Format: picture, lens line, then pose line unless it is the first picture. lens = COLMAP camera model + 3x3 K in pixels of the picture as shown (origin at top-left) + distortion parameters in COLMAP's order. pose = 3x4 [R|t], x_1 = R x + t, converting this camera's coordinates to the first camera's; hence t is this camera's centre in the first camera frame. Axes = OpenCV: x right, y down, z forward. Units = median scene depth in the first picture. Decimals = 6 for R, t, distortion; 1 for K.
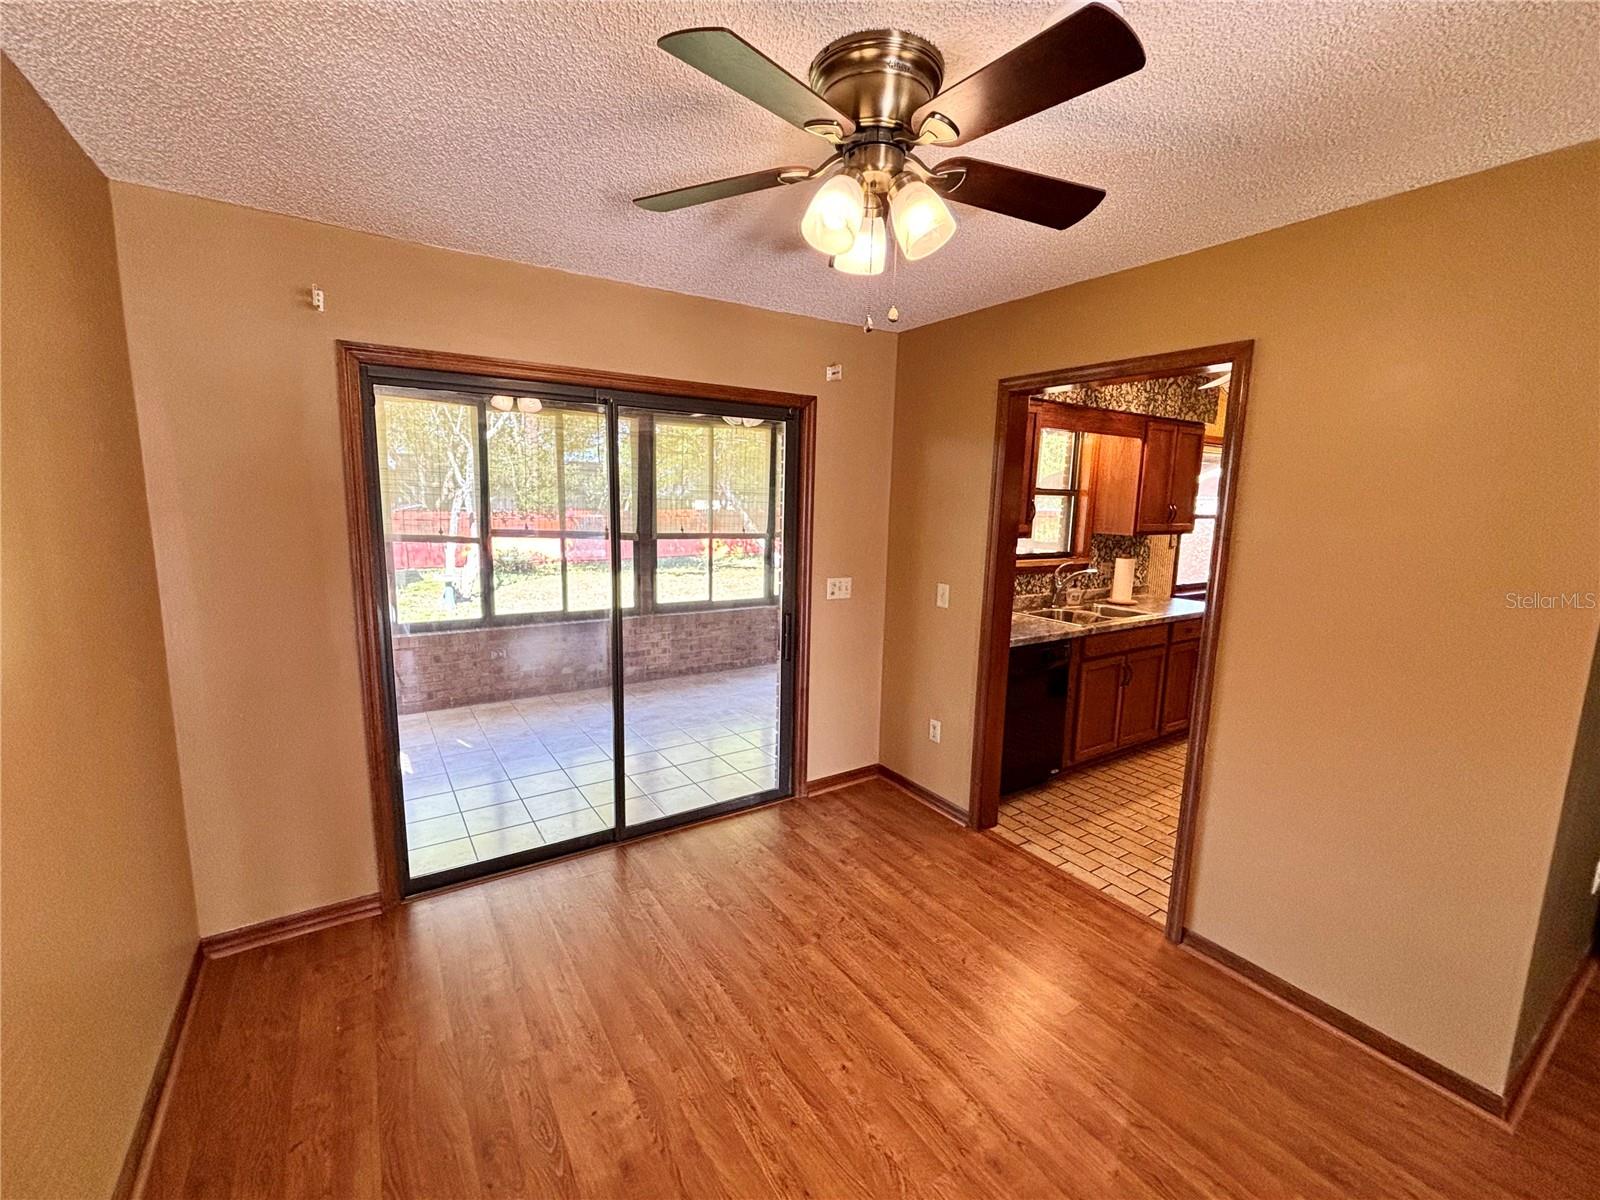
lens RADIAL K [[667.0, 0, 793.4], [0, 667.0, 599.4], [0, 0, 1]] dist [-0.000935, 0.000001]
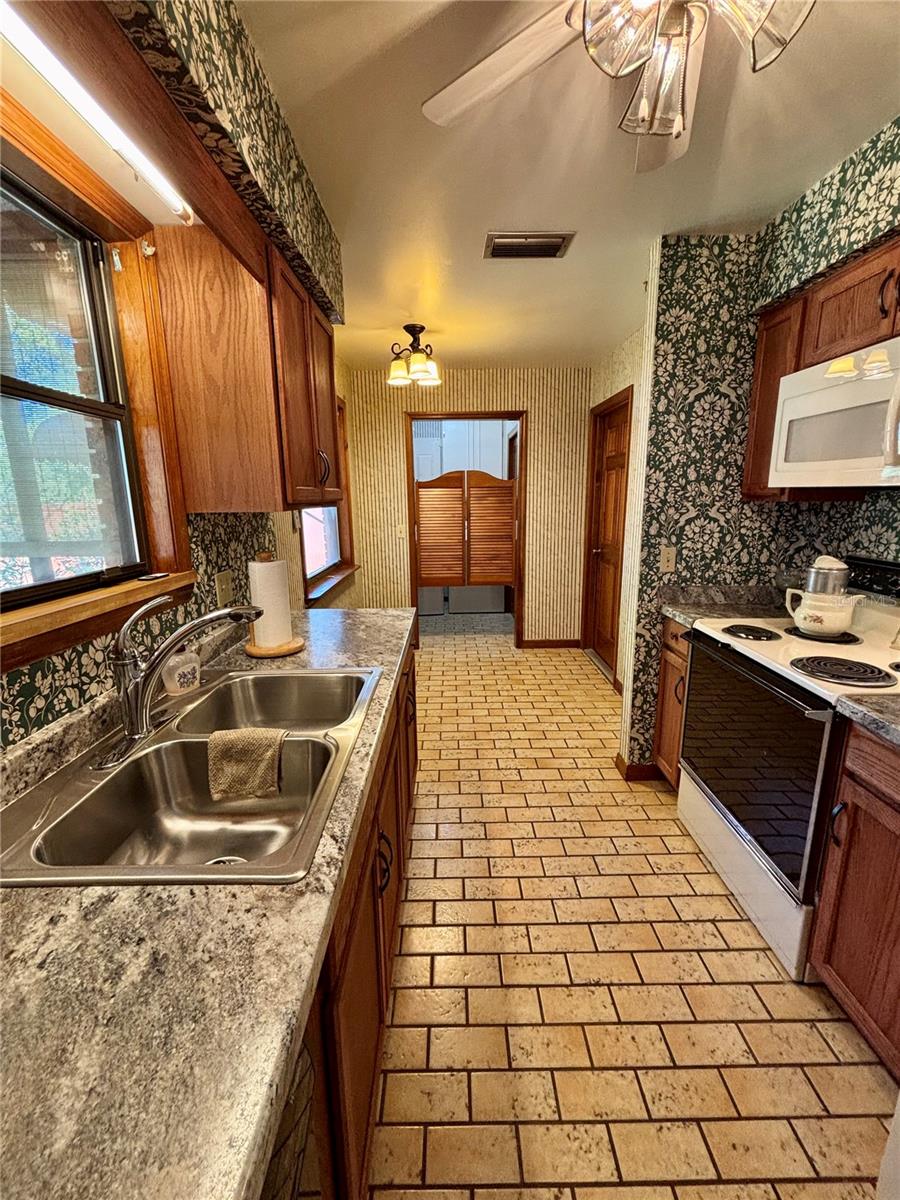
lens RADIAL K [[491.1, 0, 452.7], [0, 491.1, 596.2], [0, 0, 1]] dist [0.000054, 0.002797]
pose [[0.537740, -0.198410, 0.819432, 0.378480], [0.152842, 0.978752, 0.136687, -0.089818], [-0.829141, 0.051741, 0.556640, 0.962567]]
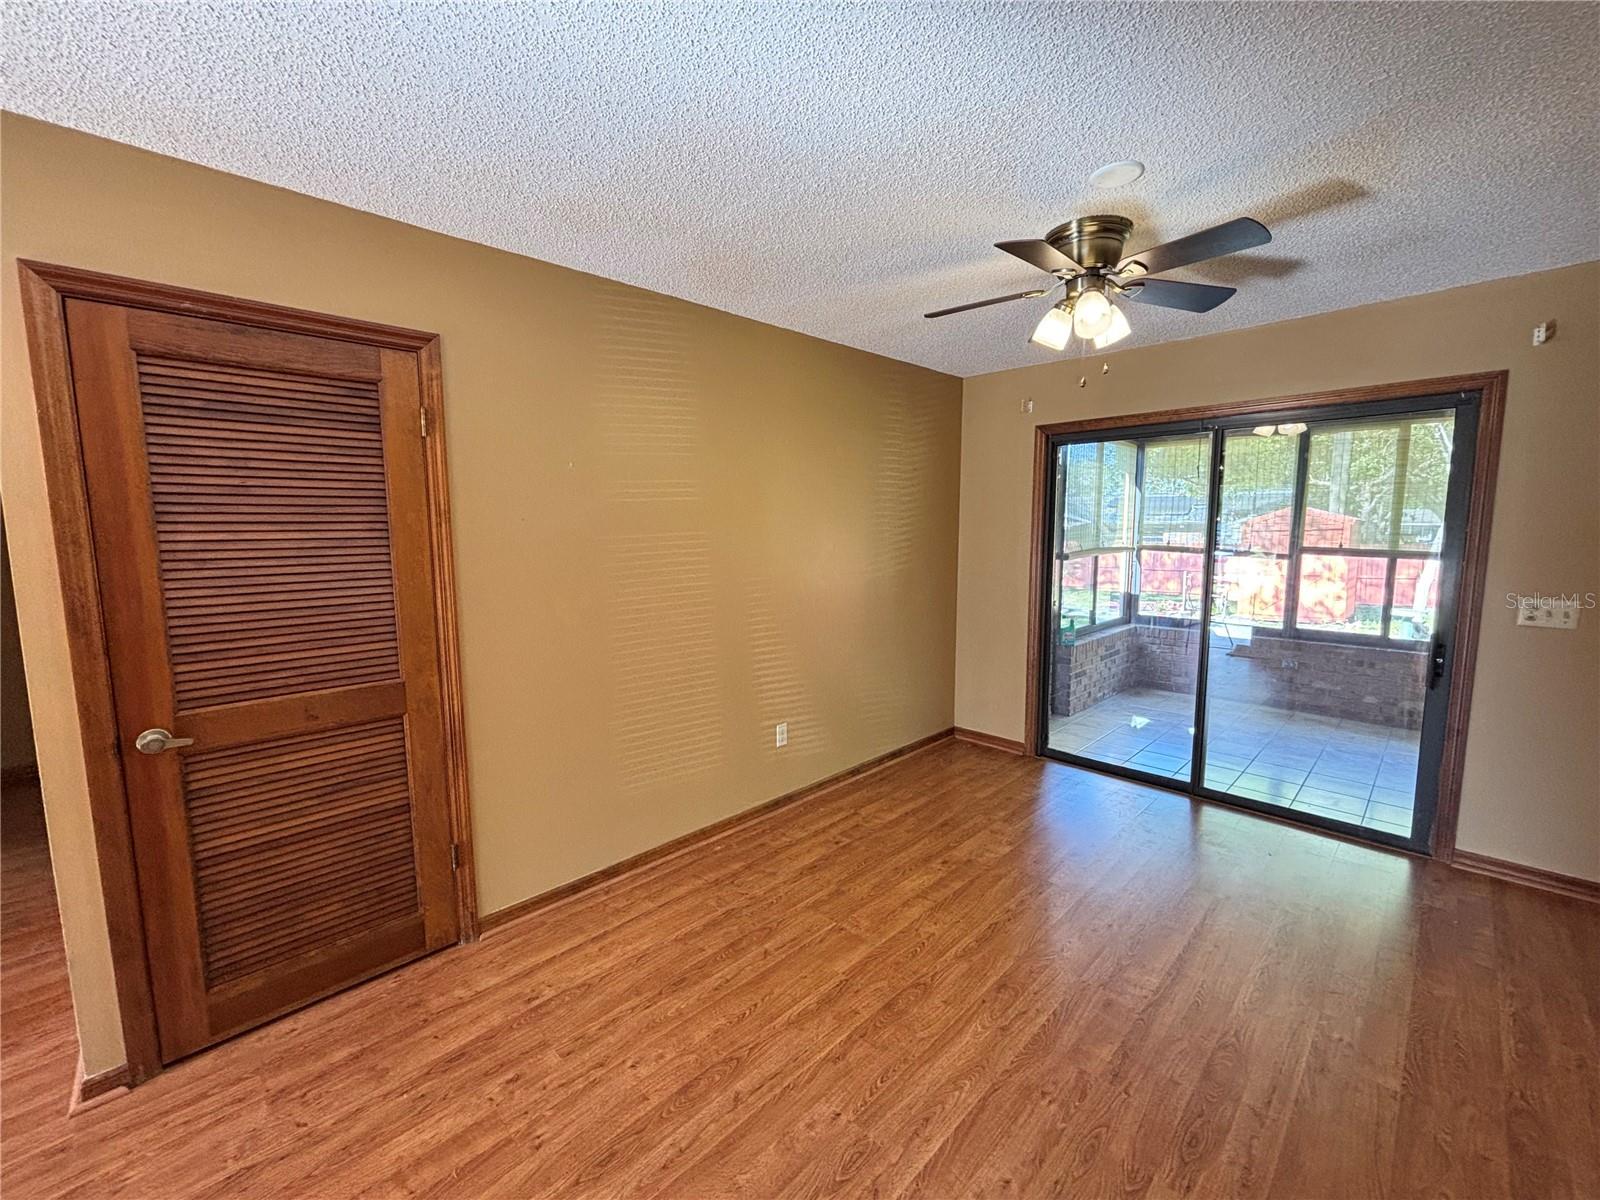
lens RADIAL K [[644.6, 0, 791.3], [0, 644.6, 598.9], [0, 0, 1]] dist [0.001329, 0.000150]
pose [[0.195674, 0.090689, -0.976467, 0.650061], [-0.138198, 0.988328, 0.064097, 0.040727], [0.970883, 0.122404, 0.205923, 0.026896]]
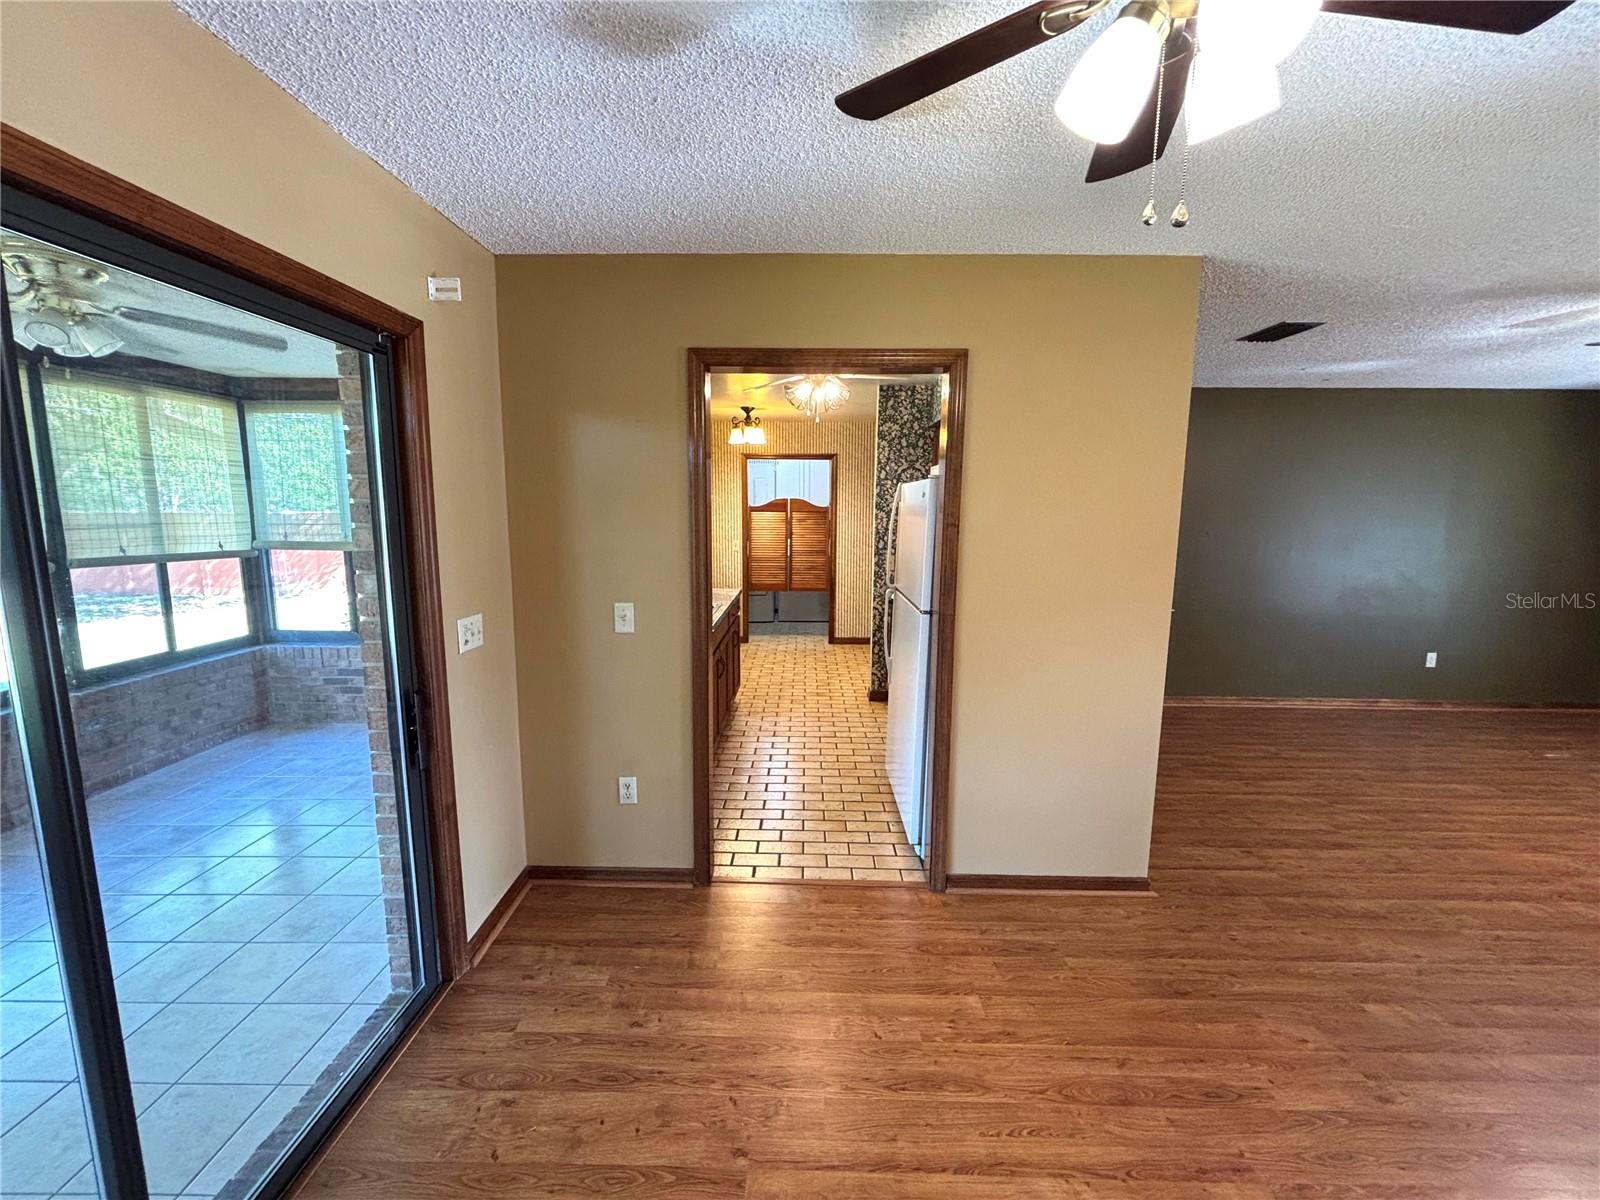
lens RADIAL K [[648.1, 0, 793.3], [0, 648.1, 598.0], [0, 0, 1]] dist [0.001684, -0.000022]
pose [[0.558789, -0.134834, 0.818275, -0.285035], [0.132893, 0.988502, 0.072133, -0.057428], [-0.818593, 0.068436, 0.570283, 0.409851]]
